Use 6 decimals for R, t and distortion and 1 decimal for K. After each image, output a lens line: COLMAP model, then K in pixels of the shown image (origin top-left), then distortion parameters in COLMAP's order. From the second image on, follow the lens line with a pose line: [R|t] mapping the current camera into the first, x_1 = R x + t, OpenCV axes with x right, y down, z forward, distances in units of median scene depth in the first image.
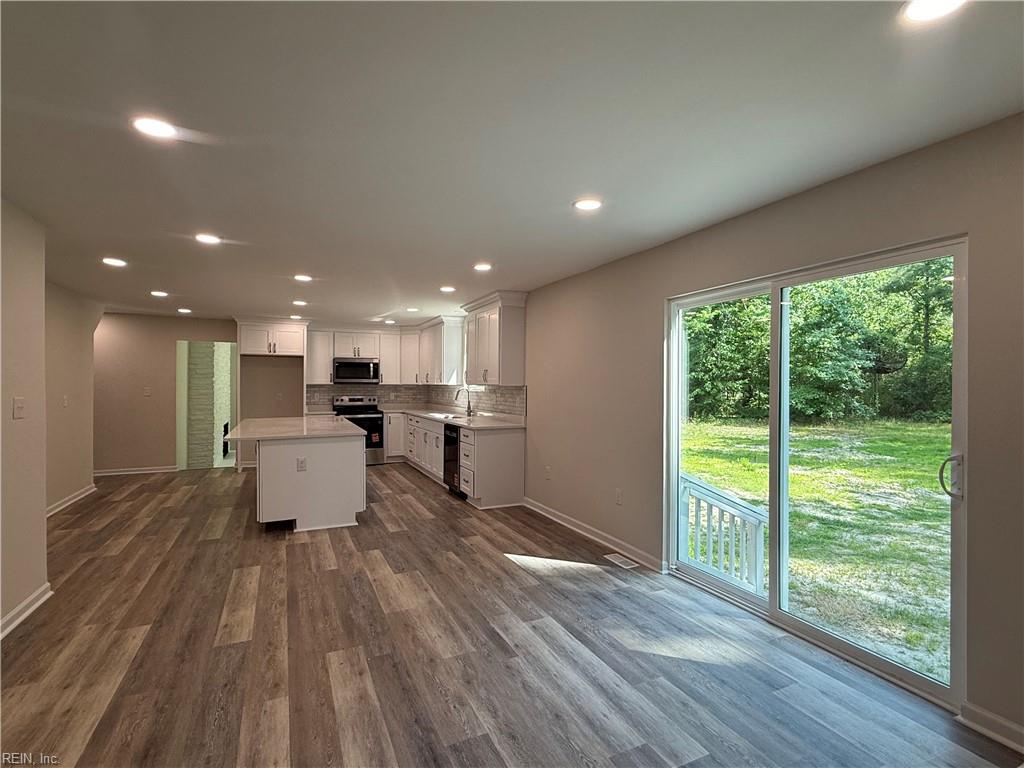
lens RADIAL K [[485.6, 0, 515.9], [0, 485.6, 386.2], [0, 0, 1]] dist [0.000233, 0.000105]
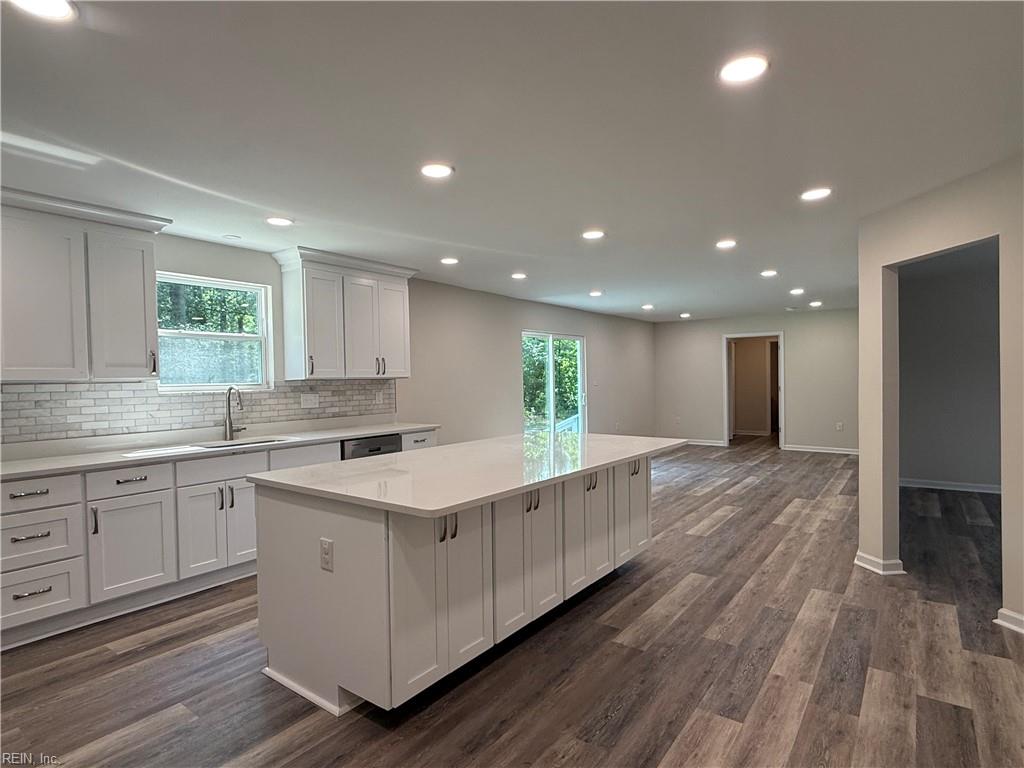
lens RADIAL K [[546.2, 0, 512.6], [0, 546.2, 378.4], [0, 0, 1]] dist [-0.001703, 0.000122]
pose [[-0.465319, 0.012525, 0.885054, -1.069366], [0.024798, 0.999692, -0.001109, 0.005164], [-0.884795, 0.021432, -0.465487, 1.416420]]
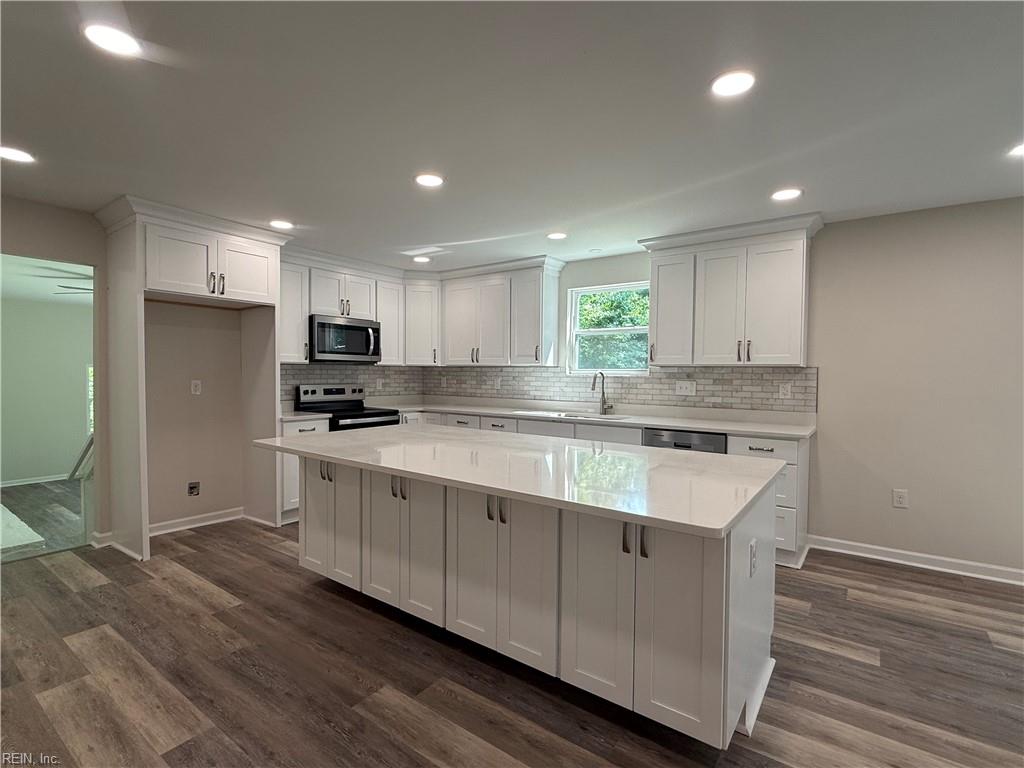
lens RADIAL K [[485.6, 0, 507.5], [0, 485.6, 389.7], [0, 0, 1]] dist [0.000233, 0.000105]
pose [[0.877338, -0.012065, 0.479722, -0.735129], [-0.004379, 0.999441, 0.033146, 0.010921], [-0.479854, -0.031181, 0.876794, 0.692896]]
